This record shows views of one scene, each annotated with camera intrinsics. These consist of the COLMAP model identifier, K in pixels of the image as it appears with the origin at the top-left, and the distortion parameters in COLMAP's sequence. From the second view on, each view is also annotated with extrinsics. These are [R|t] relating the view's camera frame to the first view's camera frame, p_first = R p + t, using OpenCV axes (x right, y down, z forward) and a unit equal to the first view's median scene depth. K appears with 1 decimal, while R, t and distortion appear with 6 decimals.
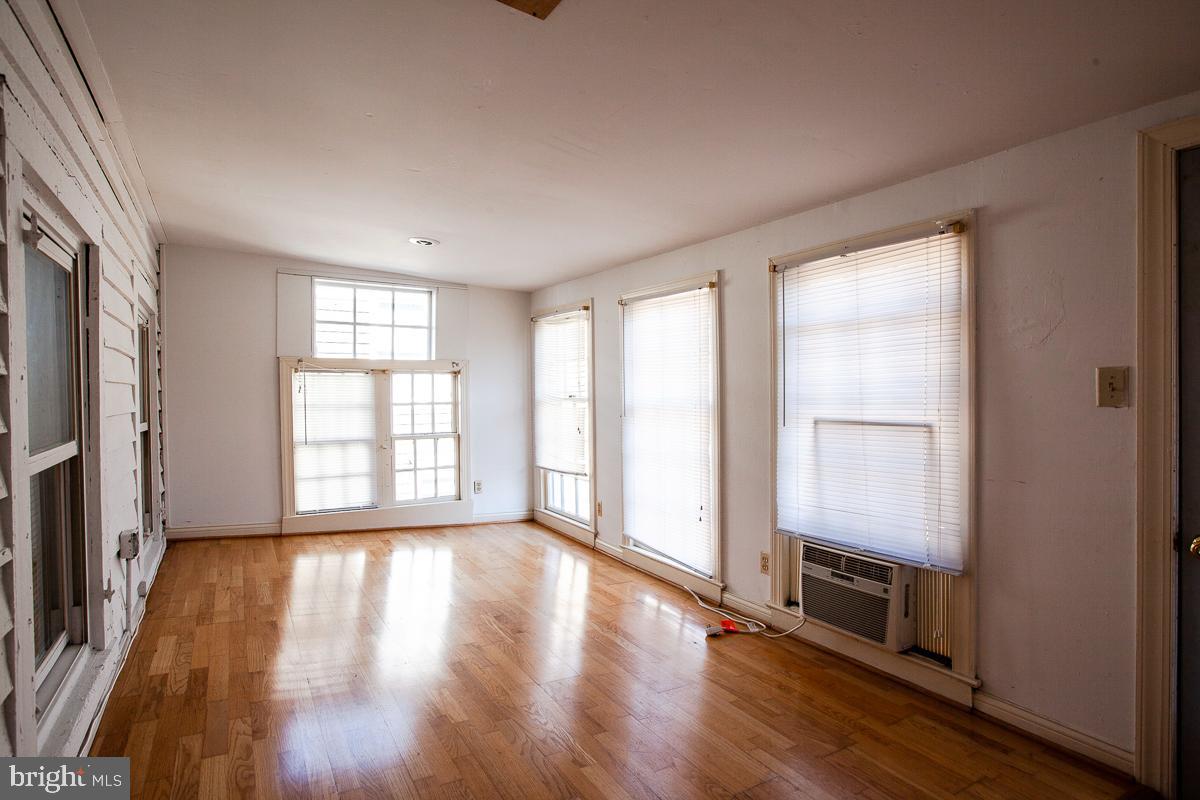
lens RADIAL K [[603.3, 0, 605.4], [0, 603.3, 396.3], [0, 0, 1]] dist [-0.002388, 0.000064]
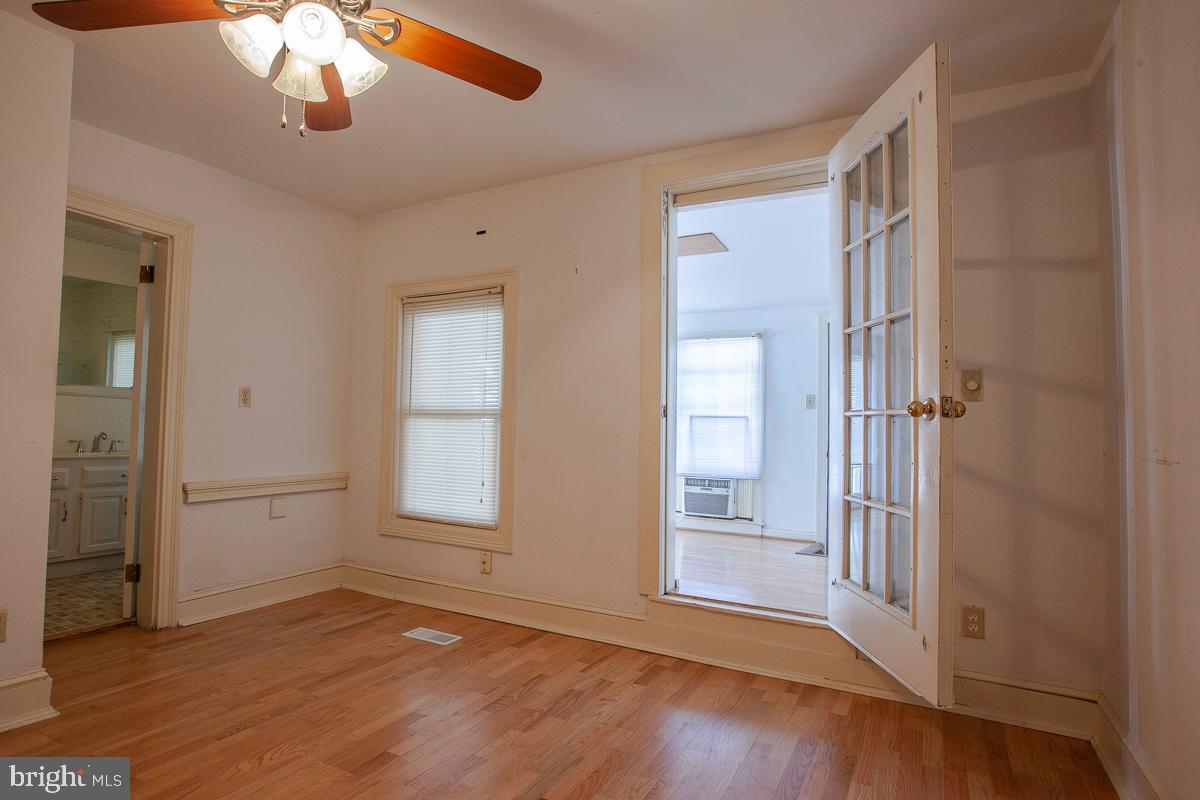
lens RADIAL K [[603.3, 0, 605.4], [0, 603.3, 396.3], [0, 0, 1]] dist [-0.002388, 0.000064]
pose [[0.859760, 0.041723, 0.508991, -1.109643], [-0.017826, 0.998502, -0.051739, 0.096444], [-0.510387, 0.035410, 0.859216, -0.725307]]
